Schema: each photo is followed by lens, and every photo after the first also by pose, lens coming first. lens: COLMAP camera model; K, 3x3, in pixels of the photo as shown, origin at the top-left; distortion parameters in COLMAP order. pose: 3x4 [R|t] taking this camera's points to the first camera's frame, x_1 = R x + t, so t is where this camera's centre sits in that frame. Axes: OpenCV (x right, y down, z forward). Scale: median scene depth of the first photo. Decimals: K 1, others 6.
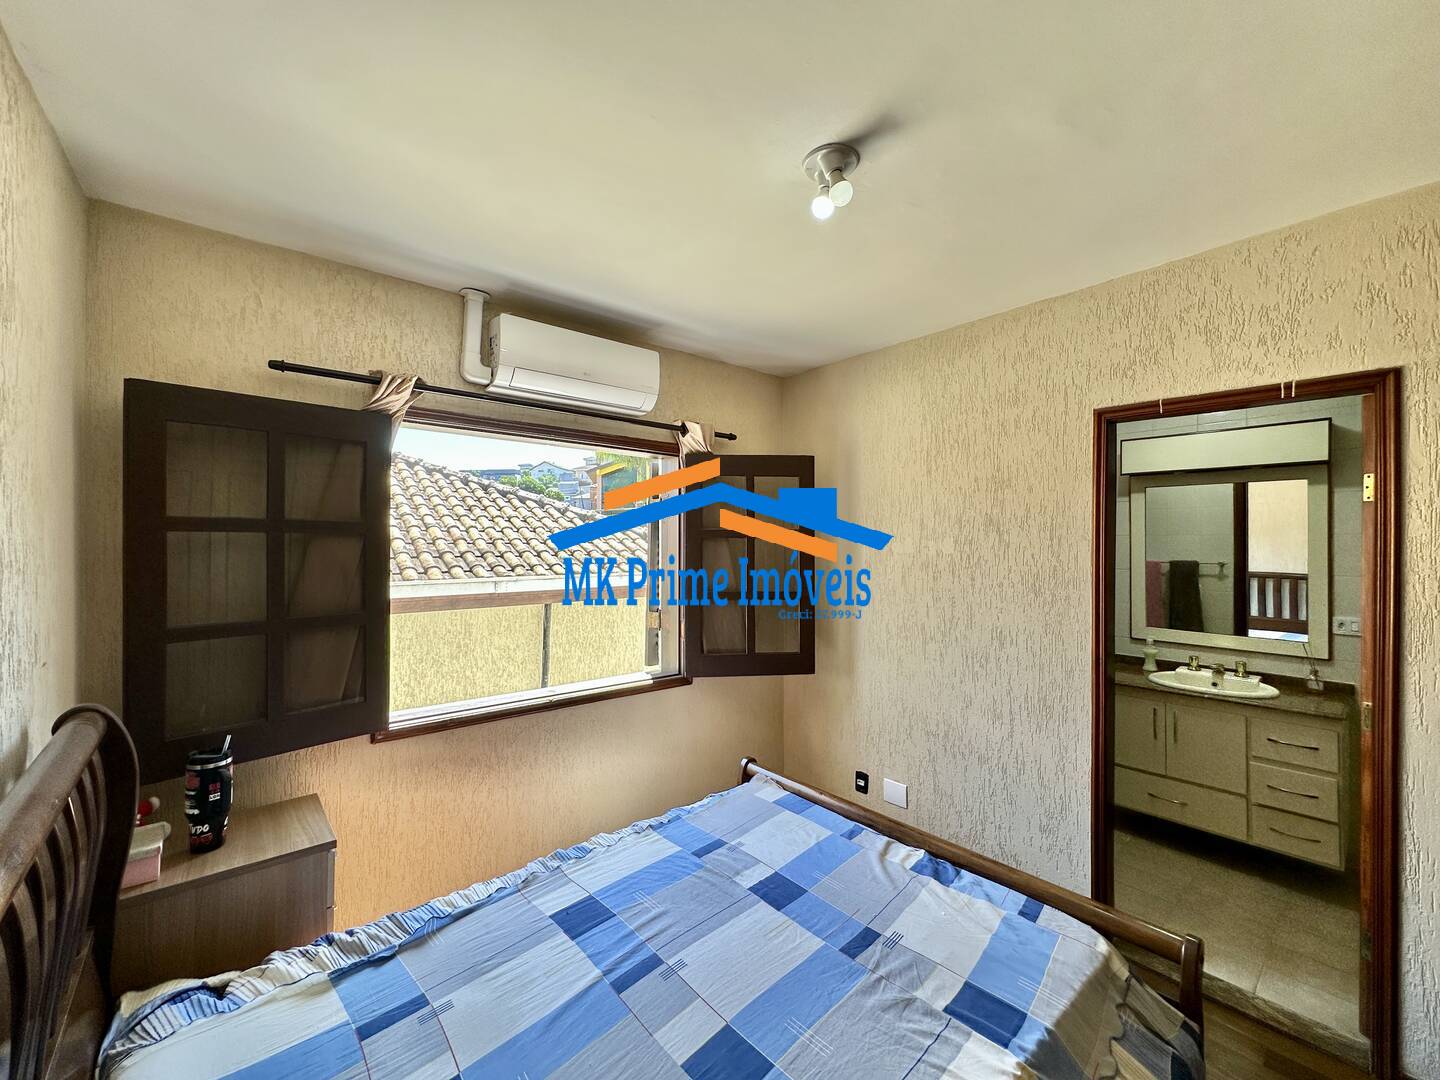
lens RADIAL K [[575.8, 0, 720.0], [0, 575.8, 540.0], [0, 0, 1]] dist [-0.002486, -0.000029]
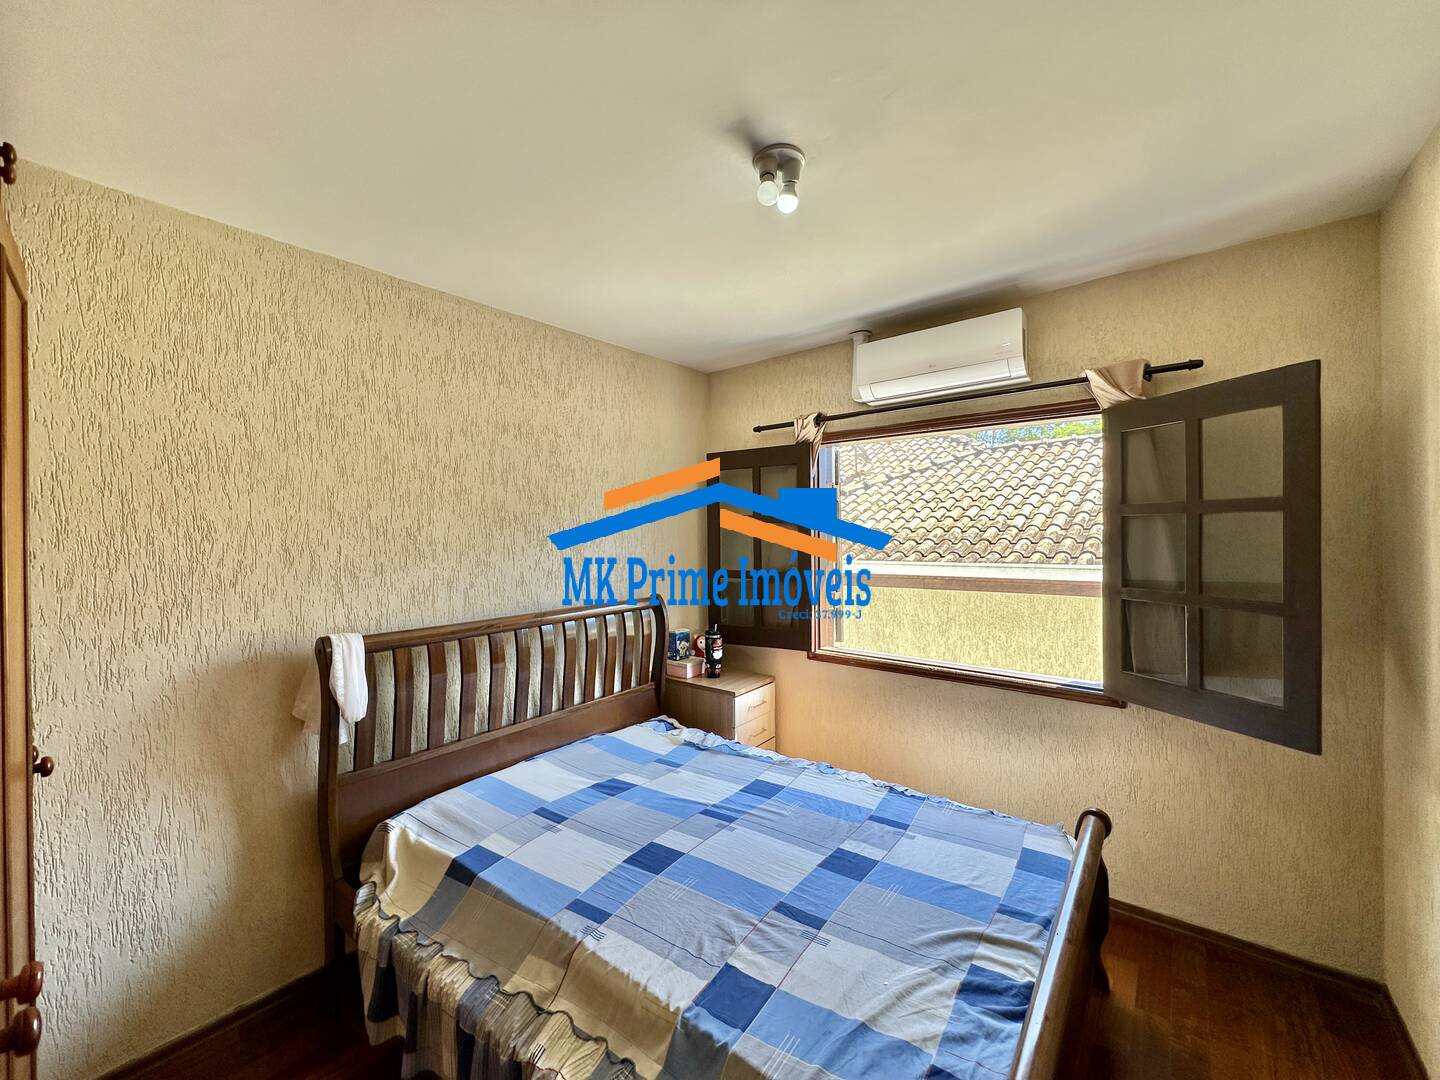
lens RADIAL K [[575.8, 0, 720.0], [0, 575.8, 540.0], [0, 0, 1]] dist [-0.002486, -0.000029]
pose [[0.186885, 0.006742, -0.982359, 1.130778], [0.011650, 0.999891, 0.009079, 0.026485], [0.982313, -0.013142, 0.186786, 0.637769]]
